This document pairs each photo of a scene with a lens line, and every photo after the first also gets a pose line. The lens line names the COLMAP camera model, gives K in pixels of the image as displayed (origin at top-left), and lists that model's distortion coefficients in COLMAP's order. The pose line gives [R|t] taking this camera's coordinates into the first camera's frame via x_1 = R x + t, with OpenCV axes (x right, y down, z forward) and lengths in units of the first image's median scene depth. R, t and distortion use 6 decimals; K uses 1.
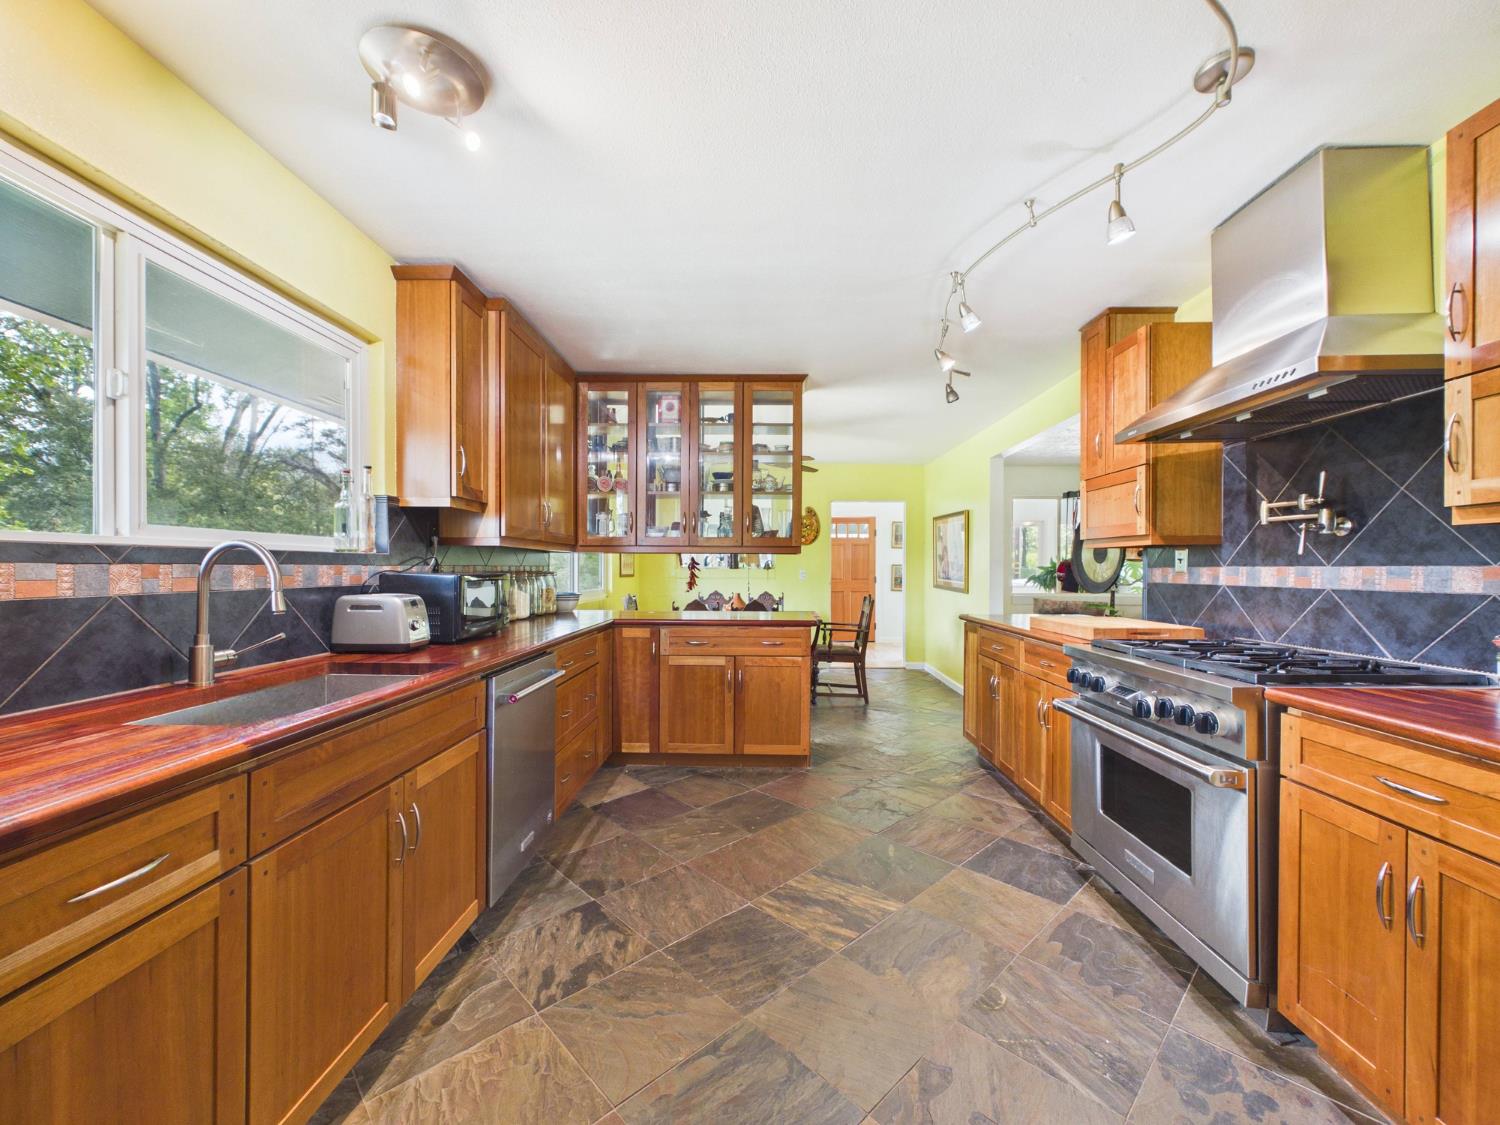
lens RADIAL K [[601.6, 0, 747.6], [0, 601.6, 567.3], [0, 0, 1]] dist [0.000041, 0.000124]
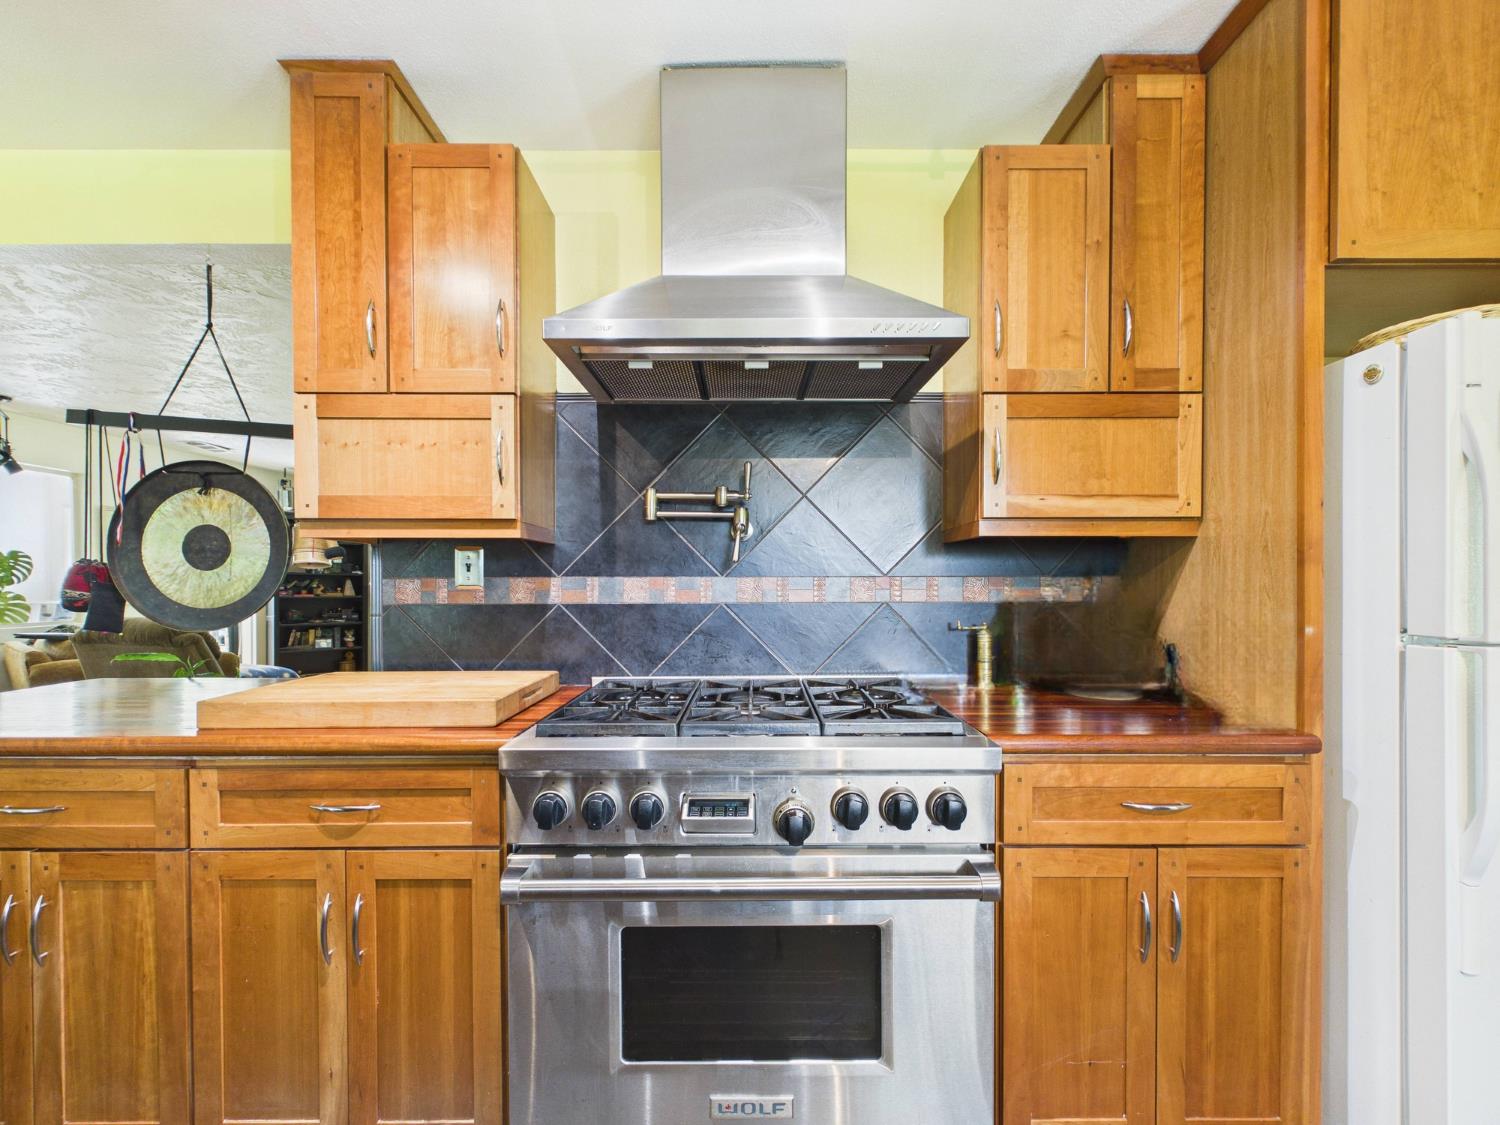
lens RADIAL K [[662.7, 0, 750.9], [0, 662.7, 591.7], [0, 0, 1]] dist [-0.003646, -0.000484]
pose [[-0.031621, -0.016518, 0.999363, 0.031370], [0.001456, 0.999862, 0.016572, 0.003563], [-0.999499, 0.001979, -0.031593, 0.793176]]
